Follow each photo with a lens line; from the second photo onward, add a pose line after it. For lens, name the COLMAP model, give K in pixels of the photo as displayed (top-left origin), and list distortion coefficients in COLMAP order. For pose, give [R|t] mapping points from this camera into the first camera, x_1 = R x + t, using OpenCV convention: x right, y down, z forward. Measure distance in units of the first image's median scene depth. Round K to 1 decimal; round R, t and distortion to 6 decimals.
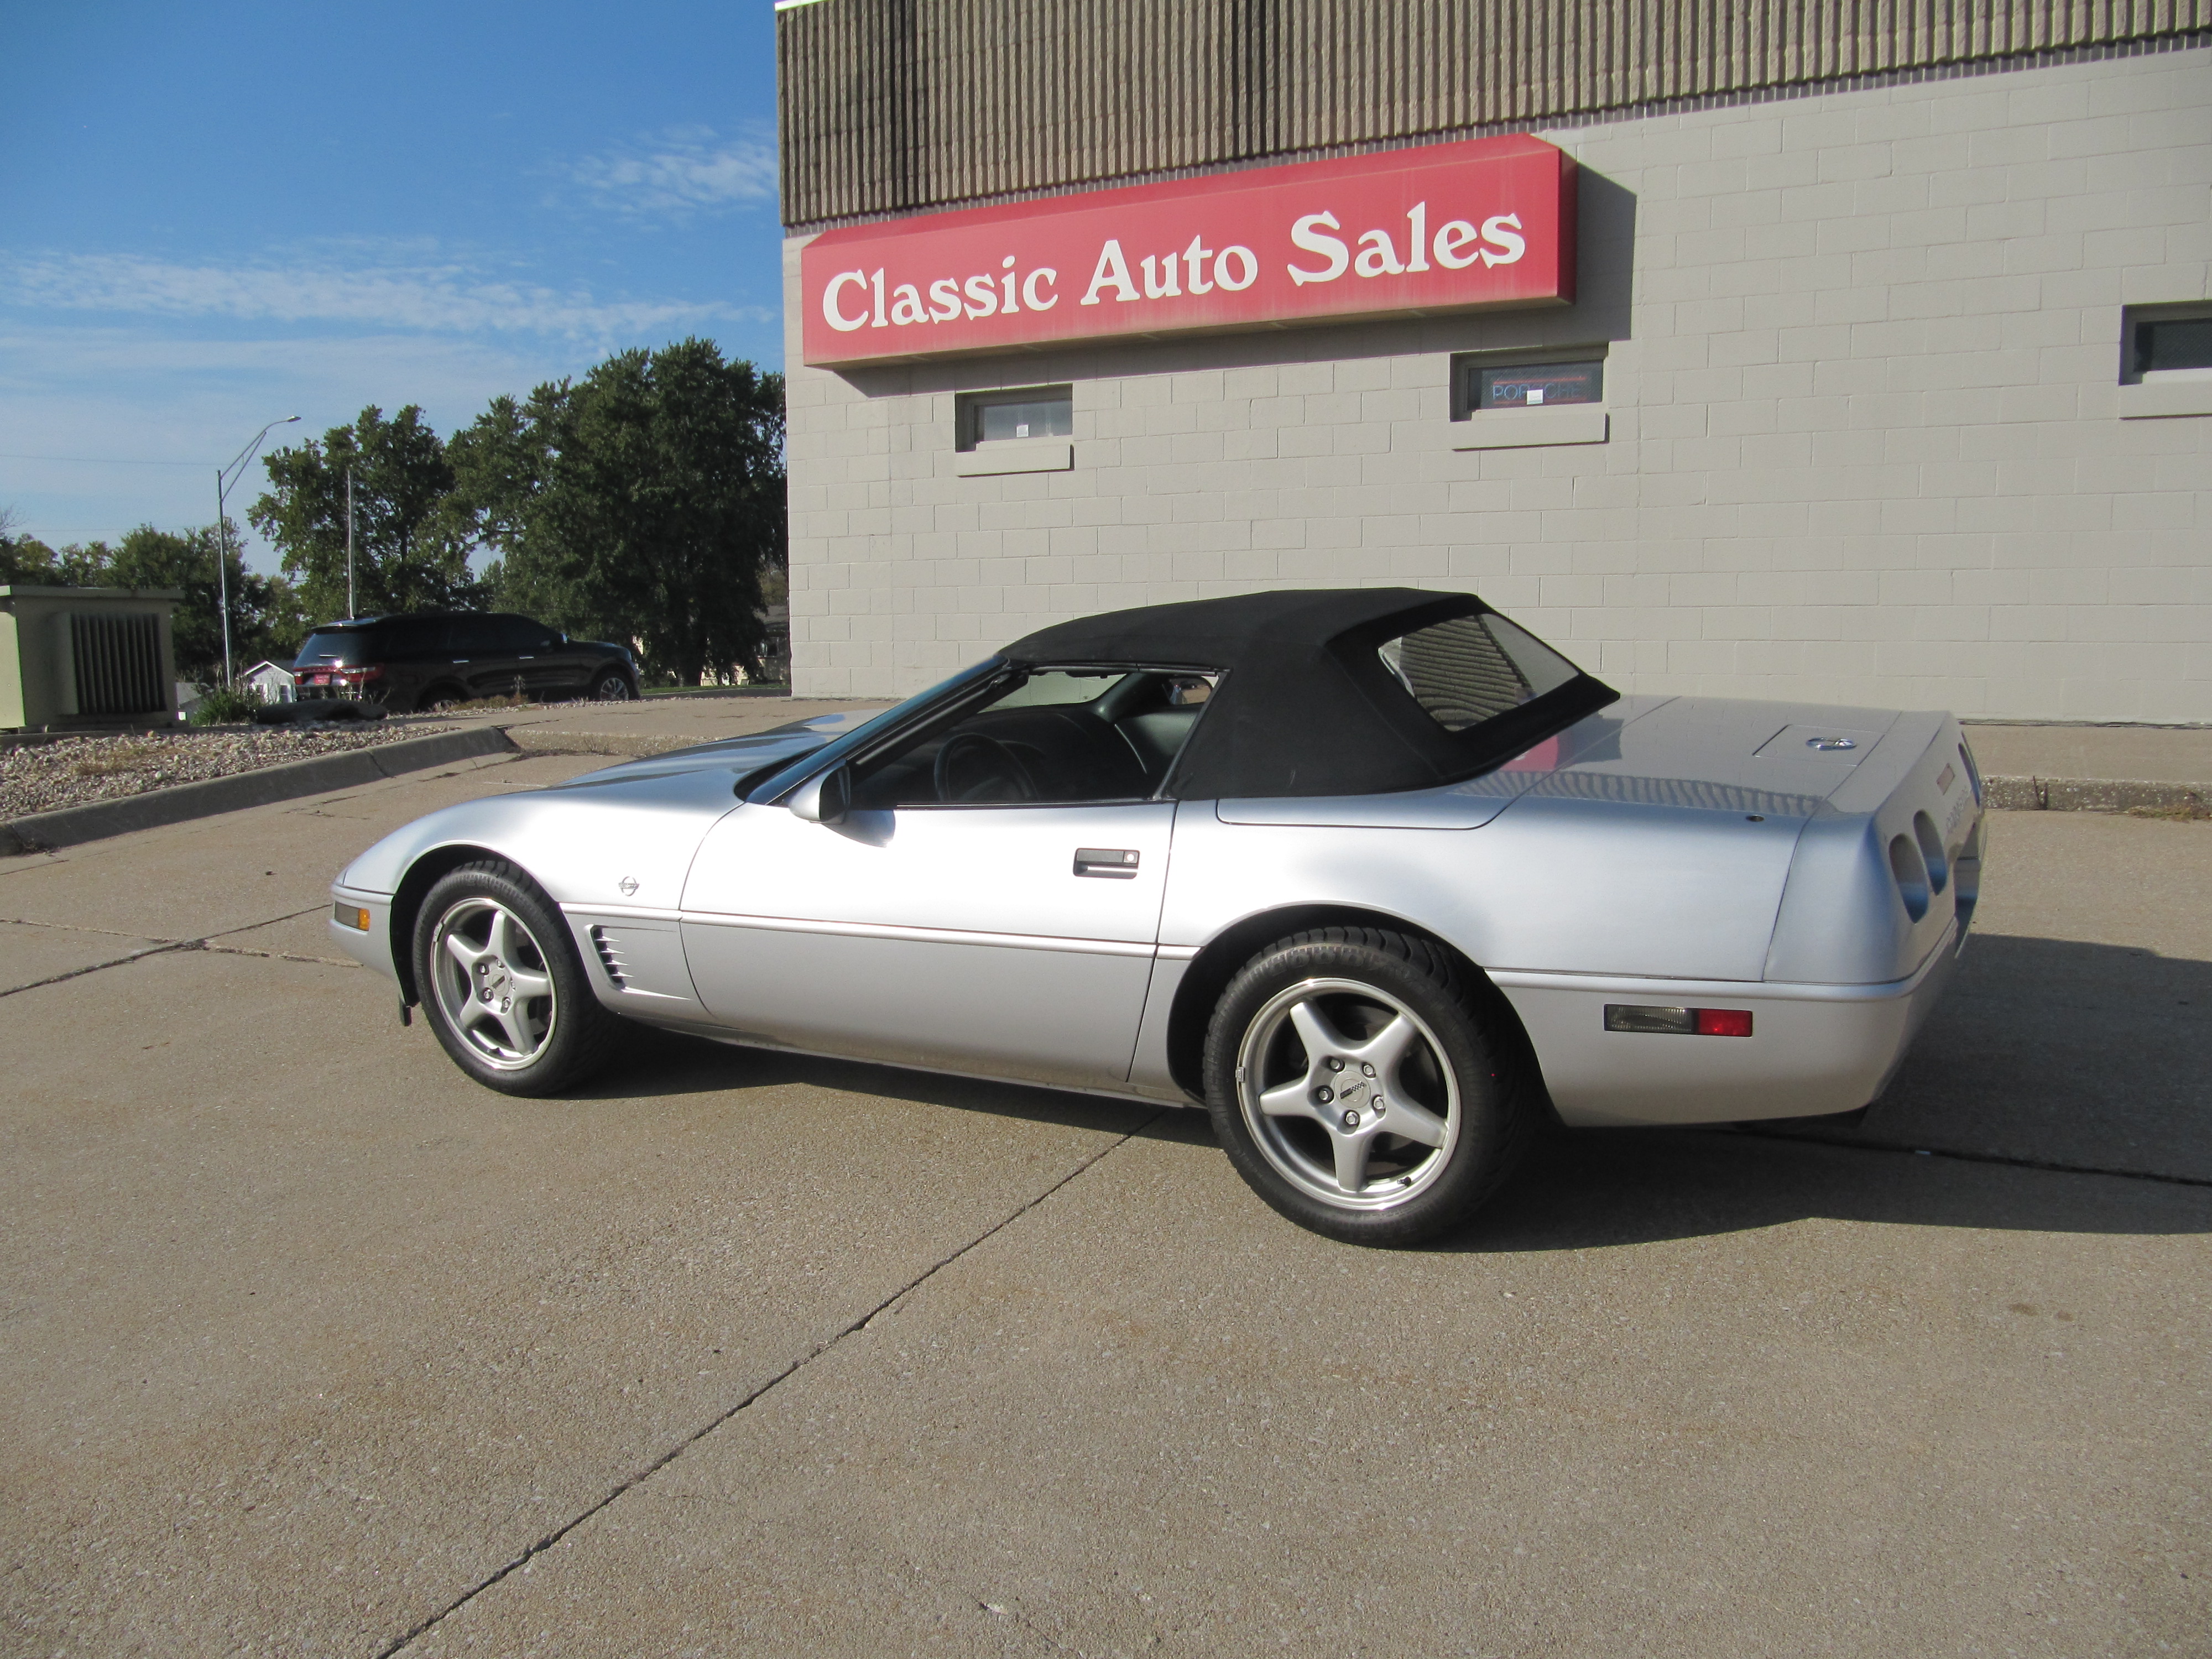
lens RADIAL K [[1829.4, 0, 1113.1], [0, 1829.4, 850.8], [0, 0, 1]] dist [-0.056849, 0.019998]
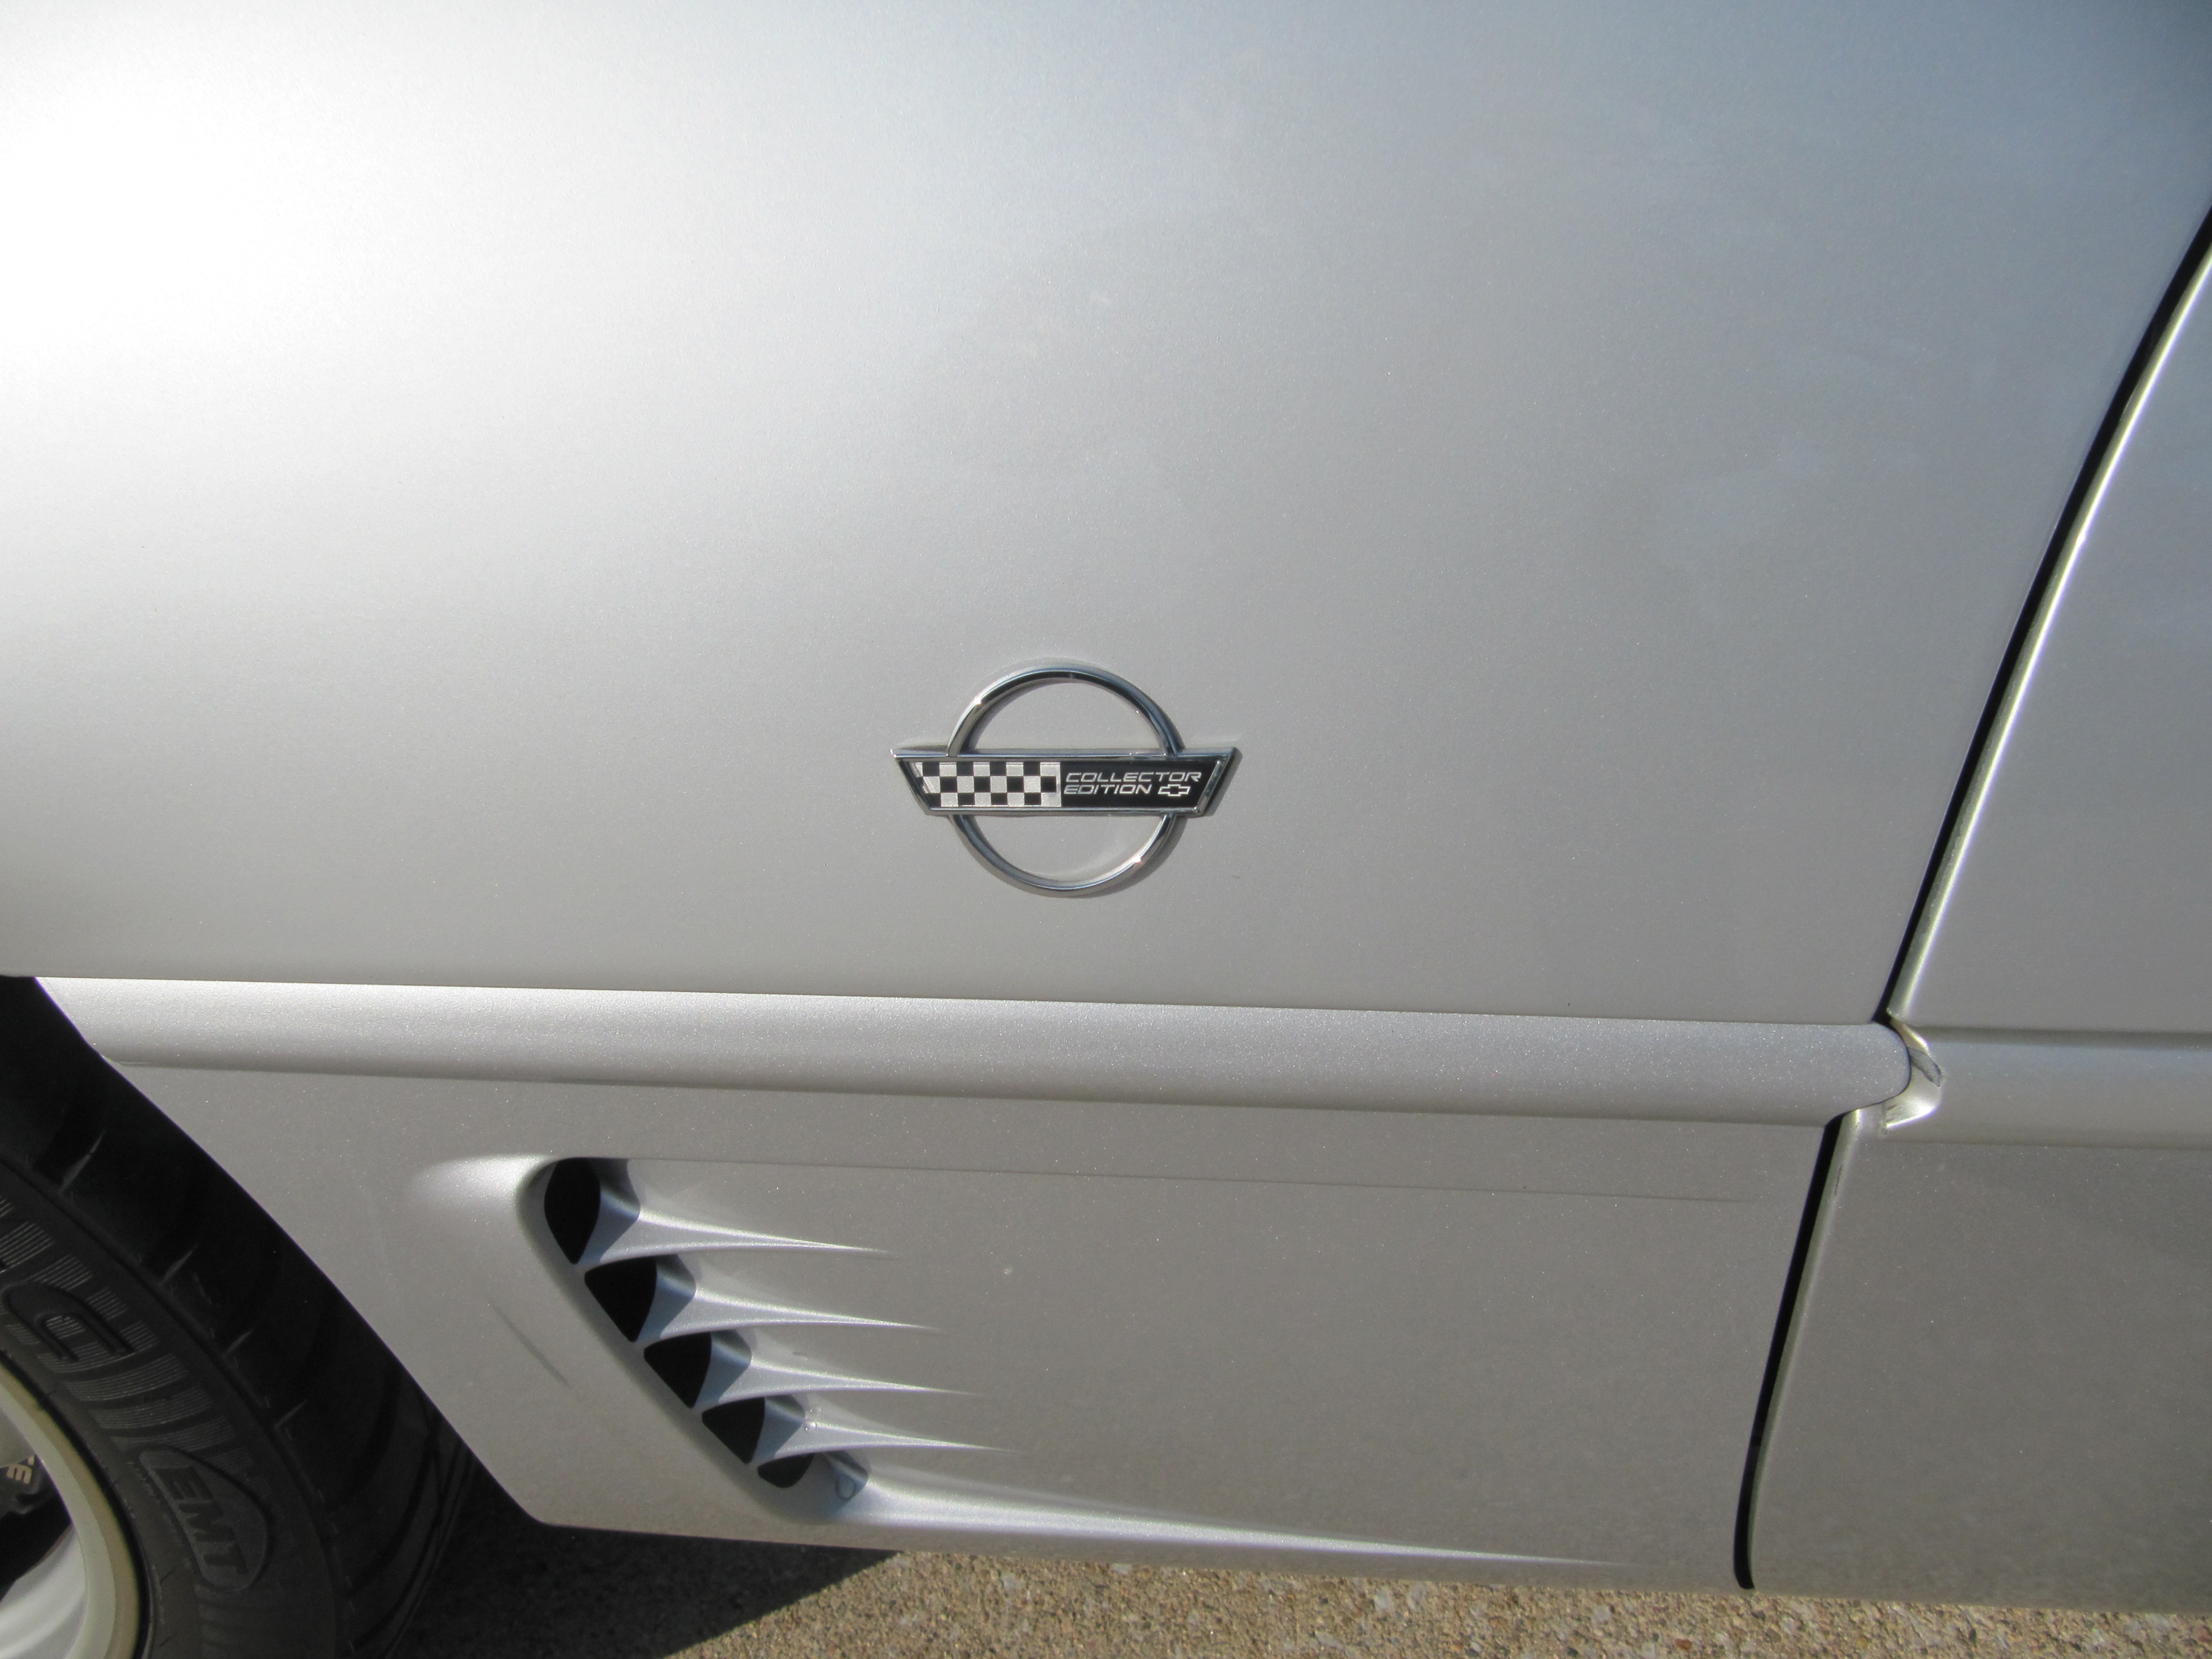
lens RADIAL K [[1829.4, 0, 1101.3], [0, 1829.4, 824.0], [0, 0, 1]] dist [-0.056849, 0.019998]
pose [[0.891172, -0.214568, 0.399715, -0.311226], [0.043815, 0.917670, 0.394920, -0.013326], [-0.451544, -0.334428, 0.827204, 0.966405]]
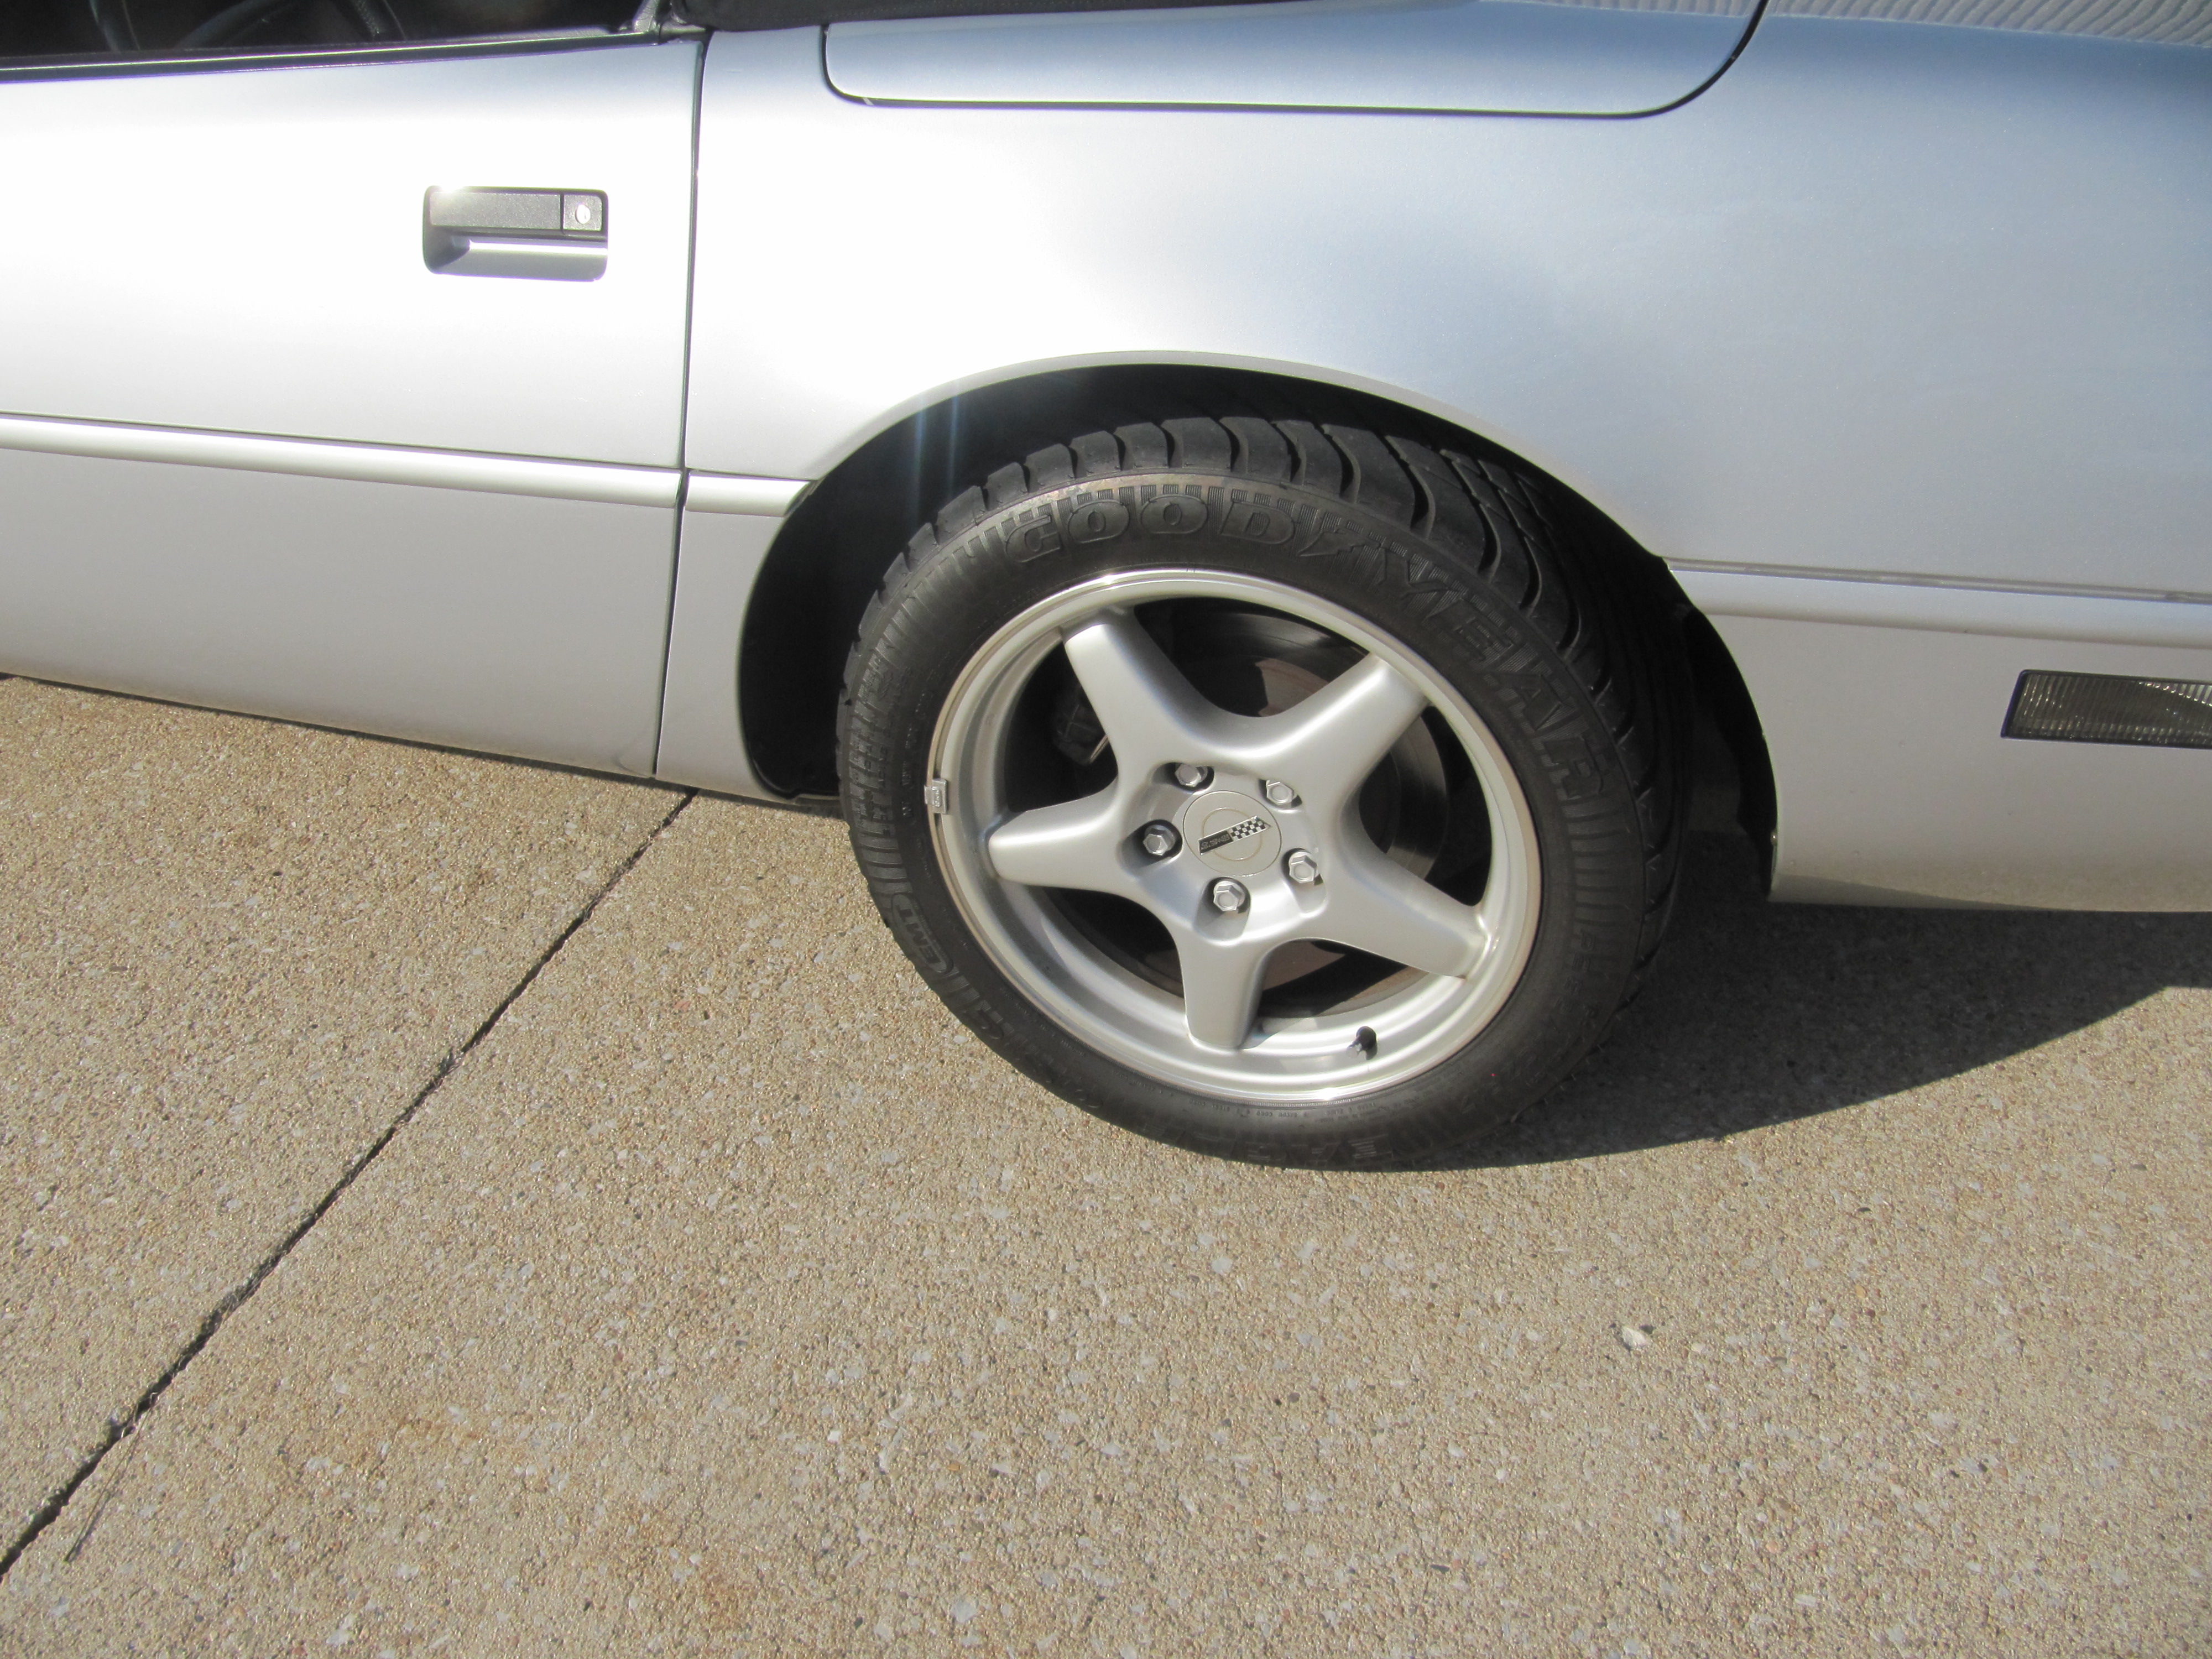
lens RADIAL K [[1829.4, 0, 1104.3], [0, 1829.4, 851.6], [0, 0, 1]] dist [-0.056849, 0.019998]
pose [[0.979731, -0.094230, 0.176770, 0.029899], [0.018598, 0.921428, 0.388104, -0.013951], [-0.199452, -0.376950, 0.904504, 0.549442]]
